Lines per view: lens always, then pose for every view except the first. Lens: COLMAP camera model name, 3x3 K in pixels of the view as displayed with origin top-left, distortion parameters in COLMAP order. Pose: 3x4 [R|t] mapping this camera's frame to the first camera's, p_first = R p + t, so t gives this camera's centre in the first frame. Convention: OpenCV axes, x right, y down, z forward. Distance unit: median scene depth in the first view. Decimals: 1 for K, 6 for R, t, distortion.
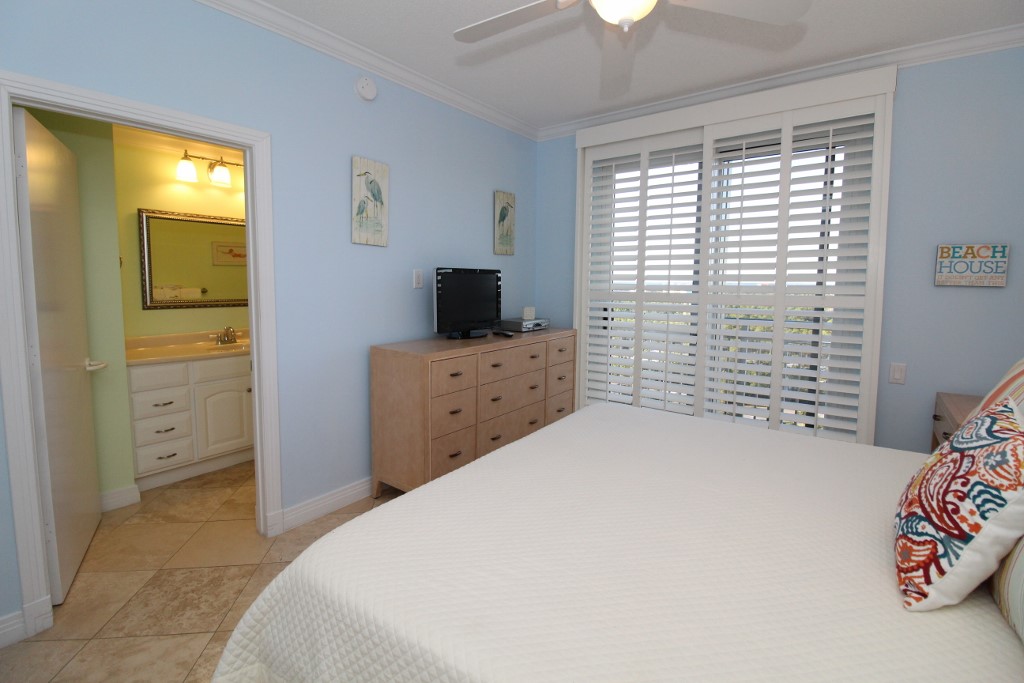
lens RADIAL K [[476.3, 0, 505.4], [0, 476.3, 321.9], [0, 0, 1]] dist [-0.000740, -0.000423]
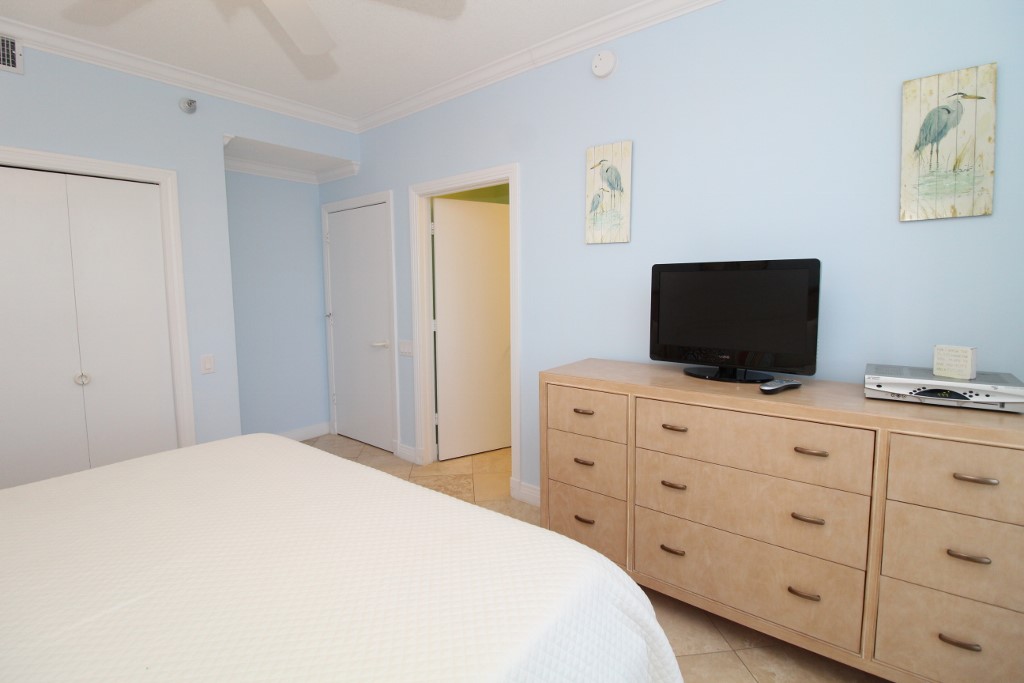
lens RADIAL K [[472.2, 0, 510.7], [0, 472.2, 323.0], [0, 0, 1]] dist [-0.000451, -0.012014]
pose [[-0.018759, 0.072170, -0.997216, 0.584891], [-0.076644, 0.994353, 0.073405, -0.066687], [0.996882, 0.077808, -0.013121, 0.848736]]
